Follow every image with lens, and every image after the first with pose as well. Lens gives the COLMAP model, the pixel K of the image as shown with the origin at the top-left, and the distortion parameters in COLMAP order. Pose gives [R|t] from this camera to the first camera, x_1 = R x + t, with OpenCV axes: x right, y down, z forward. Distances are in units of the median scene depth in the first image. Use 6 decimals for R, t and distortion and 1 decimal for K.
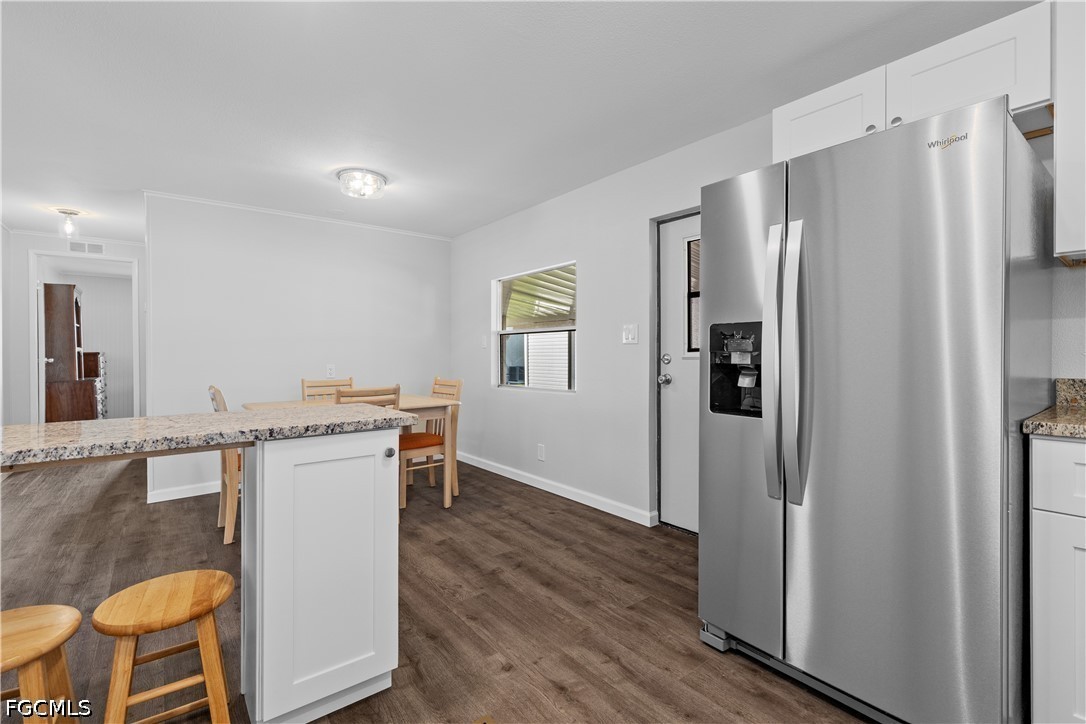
lens RADIAL K [[490.2, 0, 554.2], [0, 490.2, 362.9], [0, 0, 1]] dist [0.007979, -0.002088]
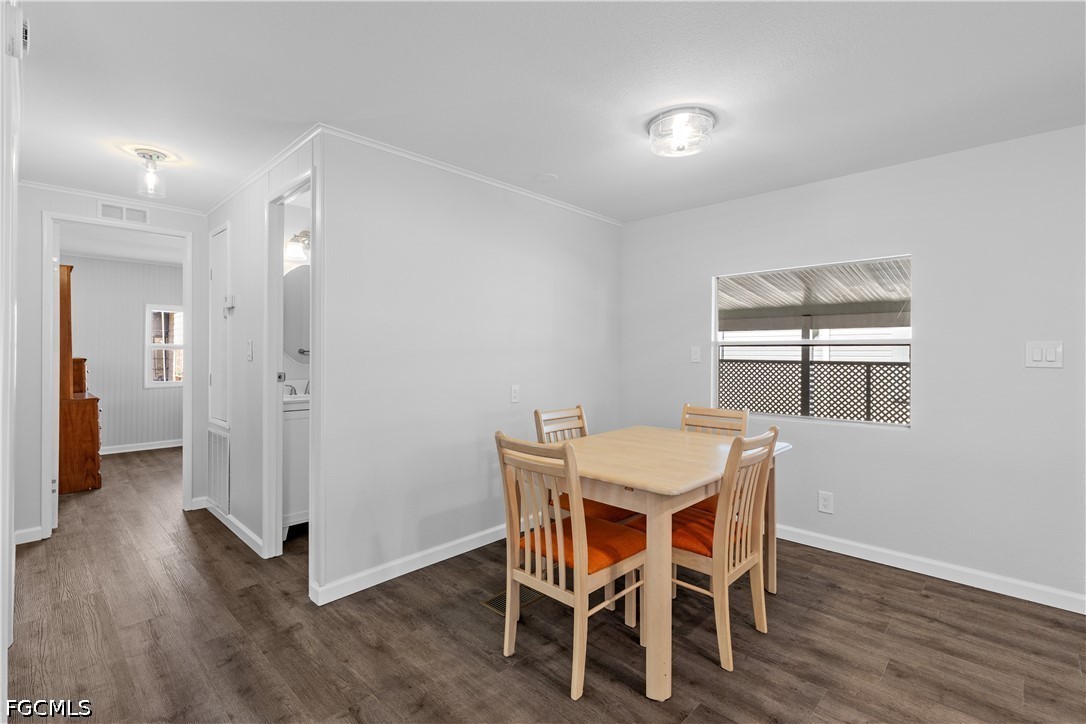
lens RADIAL K [[490.2, 0, 533.1], [0, 490.2, 358.1], [0, 0, 1]] dist [0.007979, -0.002088]
pose [[0.991115, 0.007825, 0.132778, -0.701629], [-0.006778, 0.999942, -0.008336, -0.040672], [-0.132836, 0.007362, 0.991111, 0.352410]]
